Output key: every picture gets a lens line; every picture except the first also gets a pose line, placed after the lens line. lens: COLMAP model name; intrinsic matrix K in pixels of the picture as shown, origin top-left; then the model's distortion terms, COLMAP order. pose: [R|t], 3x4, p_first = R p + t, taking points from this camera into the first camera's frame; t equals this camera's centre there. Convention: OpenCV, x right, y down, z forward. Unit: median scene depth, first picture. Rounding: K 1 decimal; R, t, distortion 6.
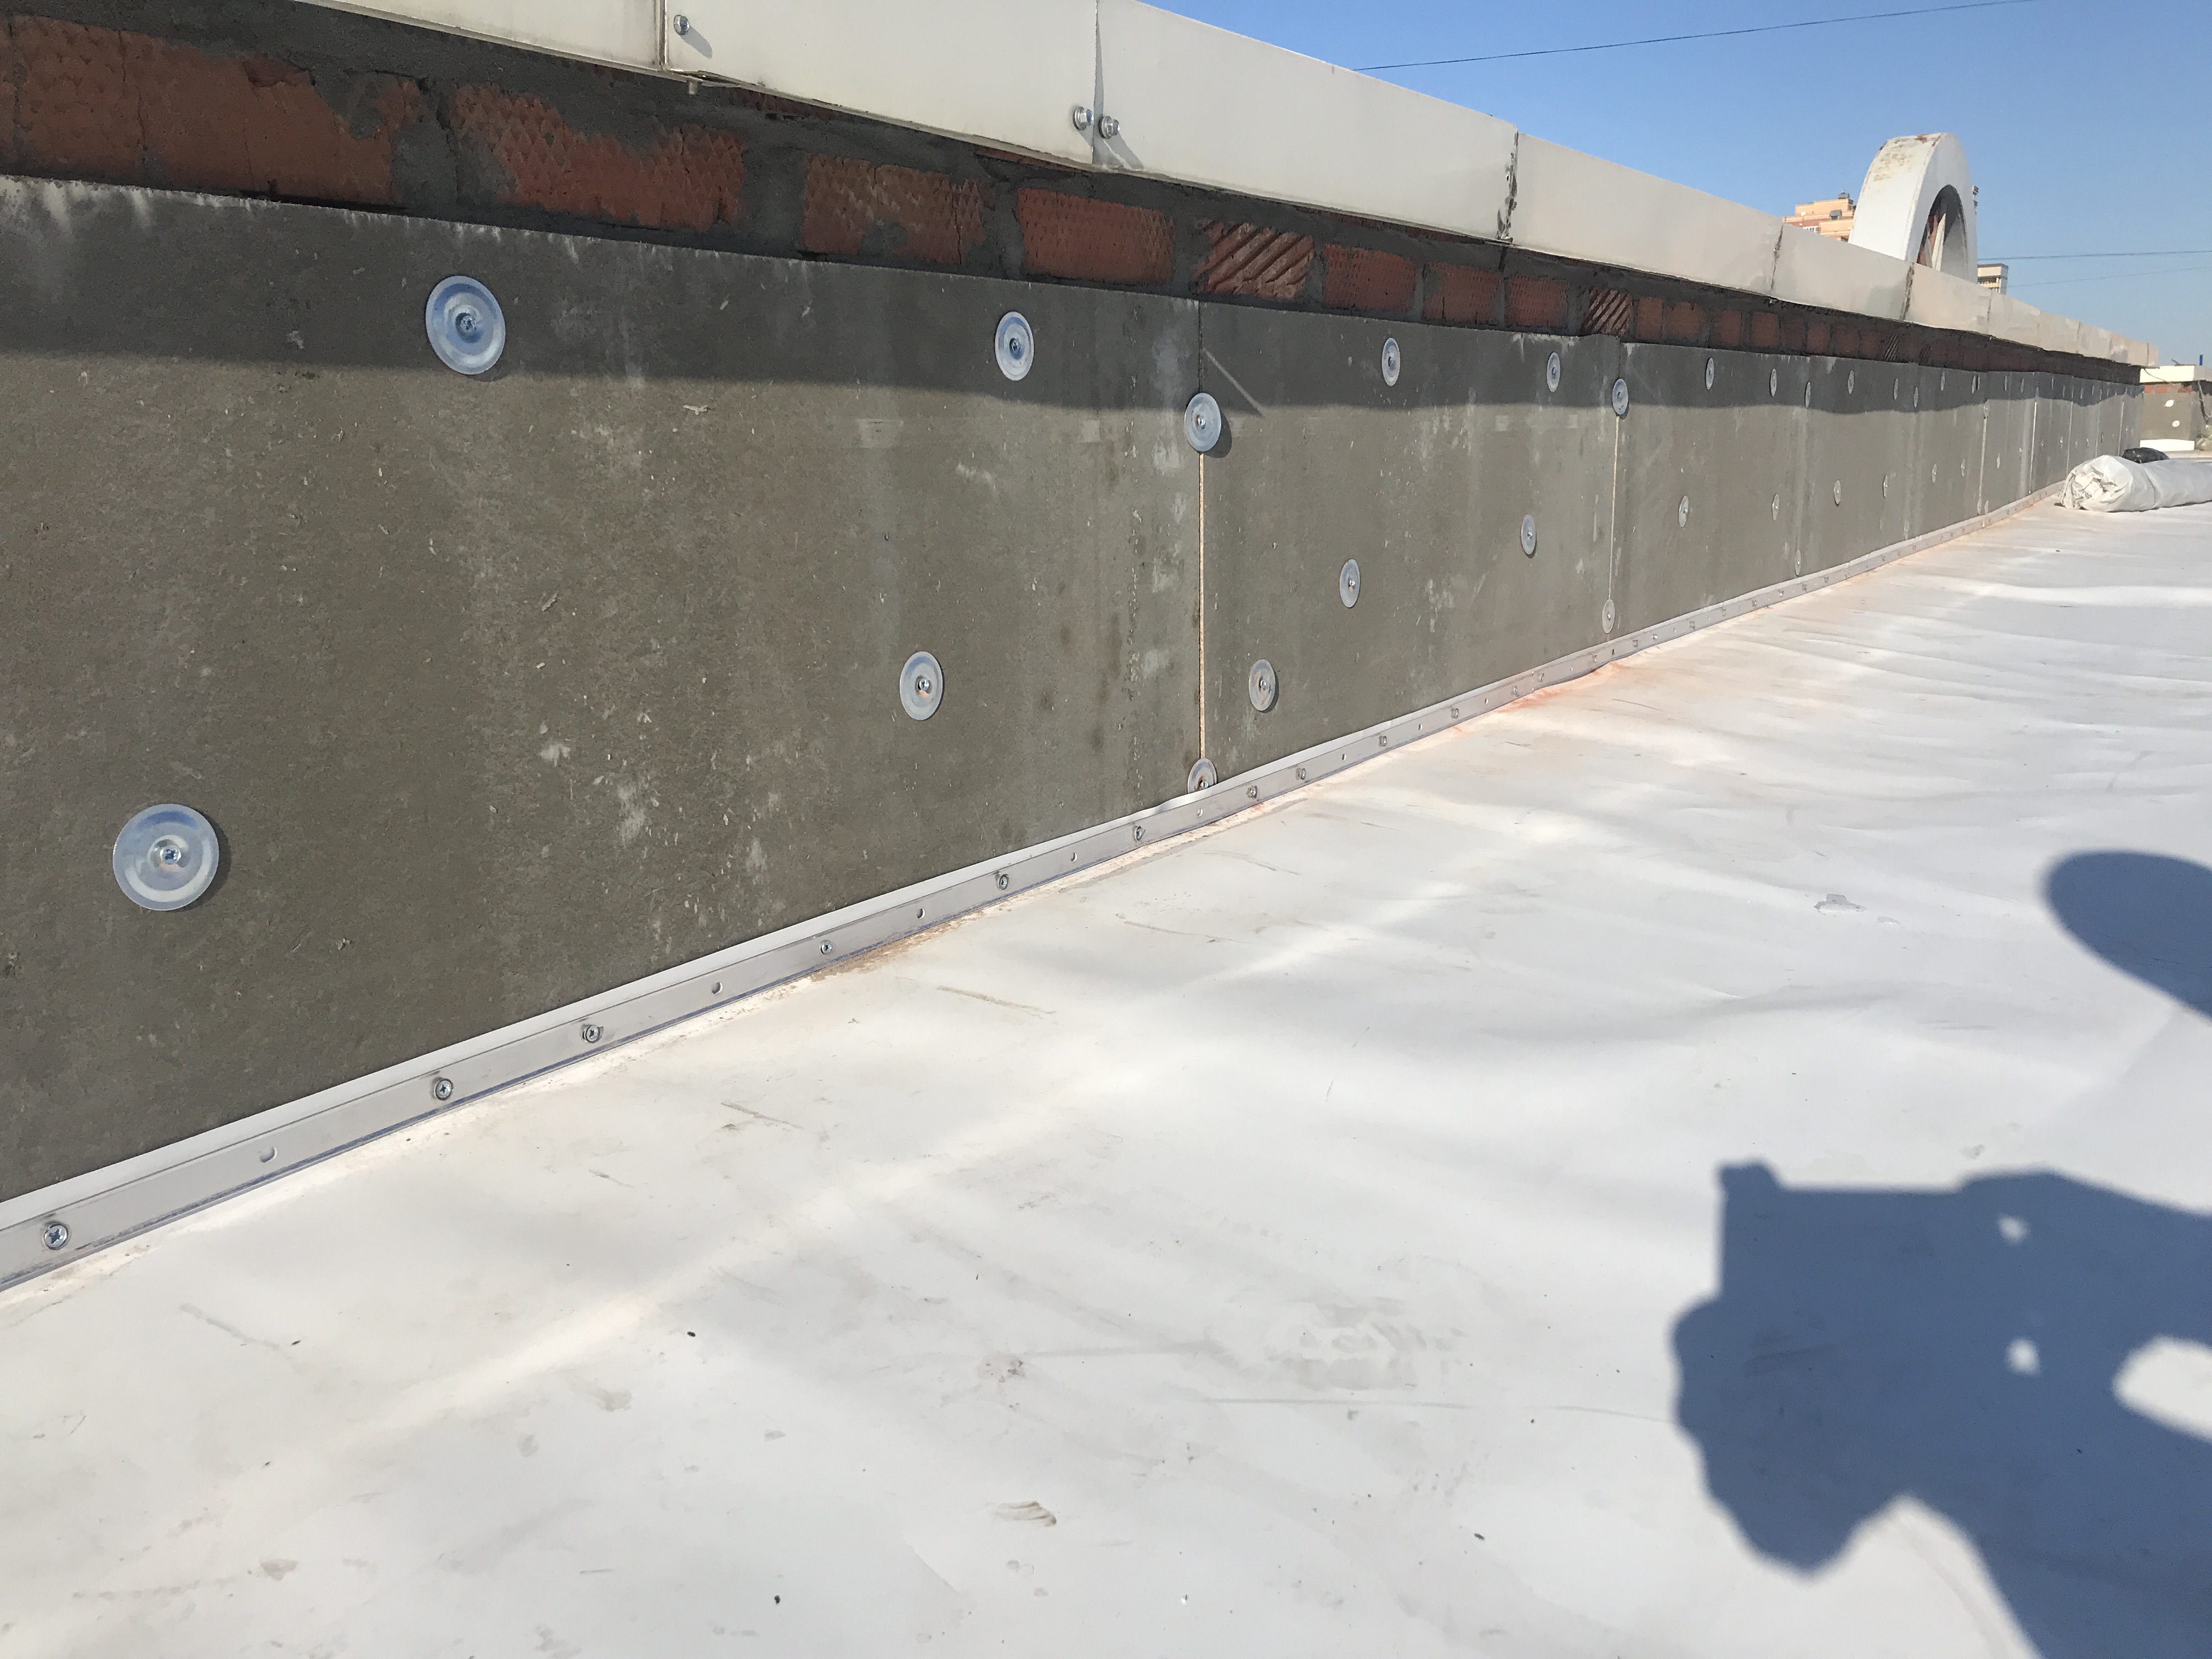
lens RADIAL K [[1805.0, 0, 1093.7], [0, 1805.0, 806.4], [0, 0, 1]] dist [0.024791, -0.002465]
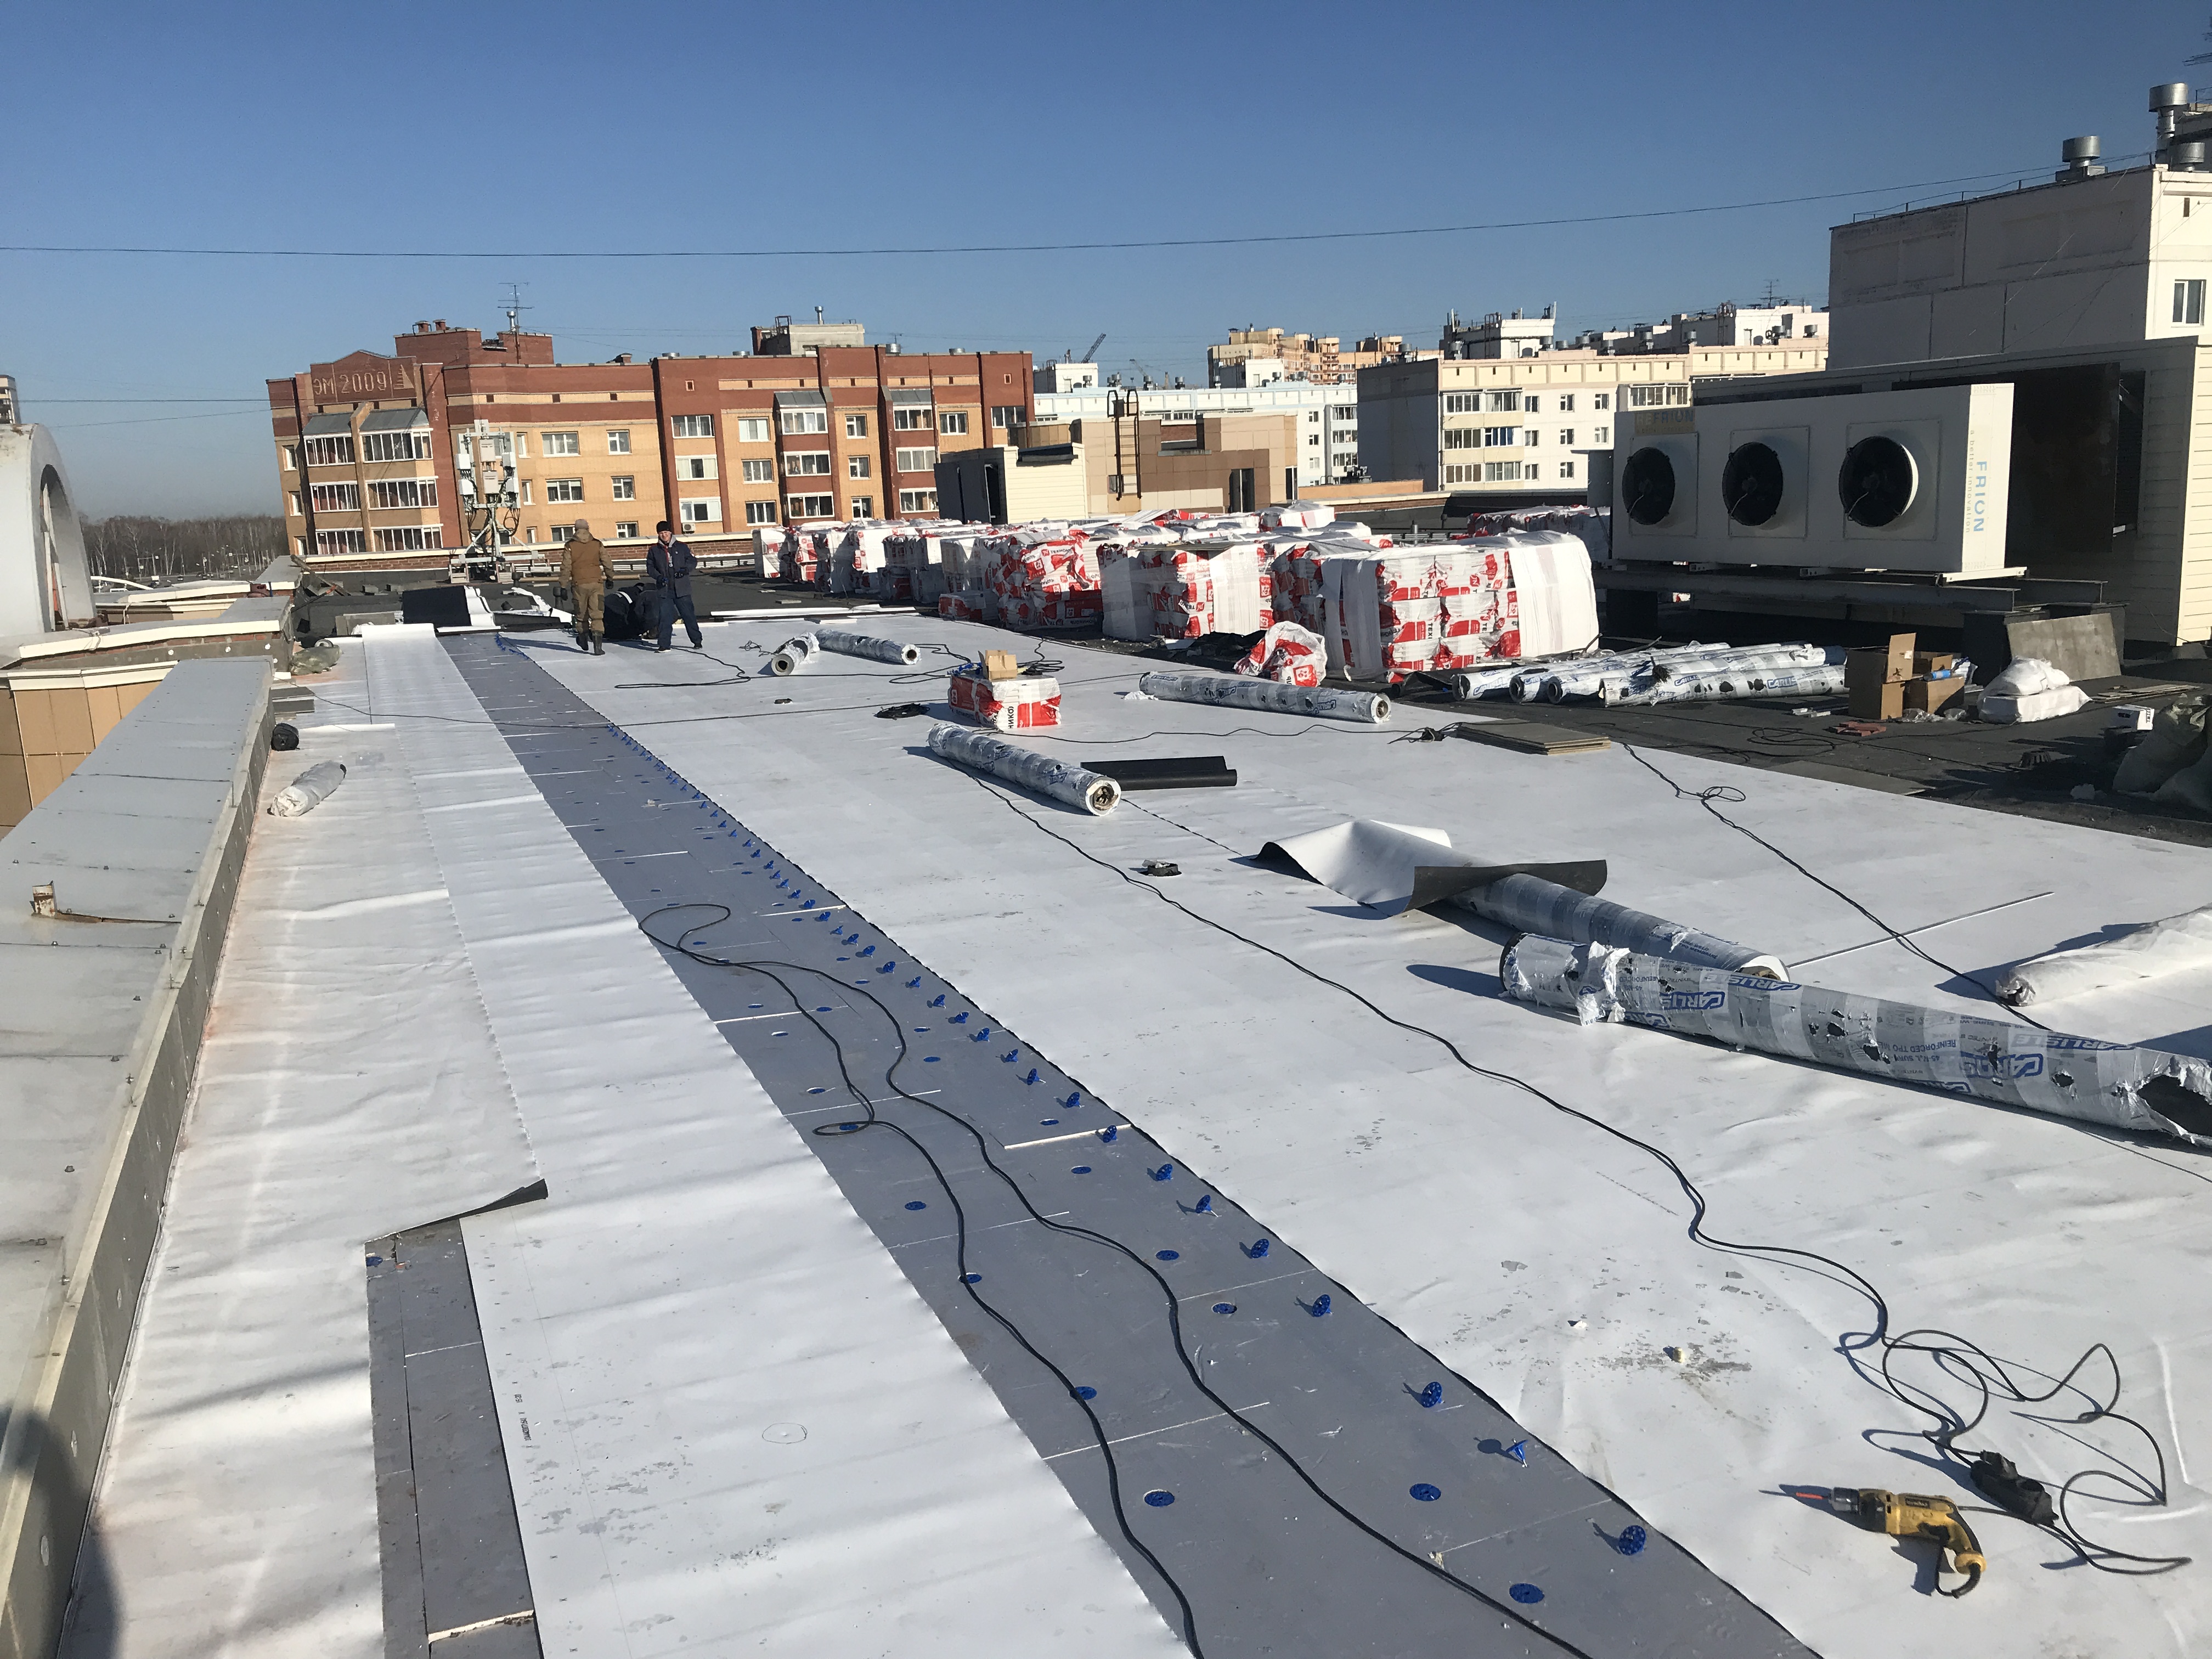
lens RADIAL K [[1805.0, 0, 1086.6], [0, 1805.0, 816.0], [0, 0, 1]] dist [0.024791, -0.002465]
pose [[0.565652, -0.159630, 0.809046, -0.505454], [0.200978, 0.978189, 0.052487, -0.107141], [-0.799778, 0.132911, 0.585397, -0.754572]]
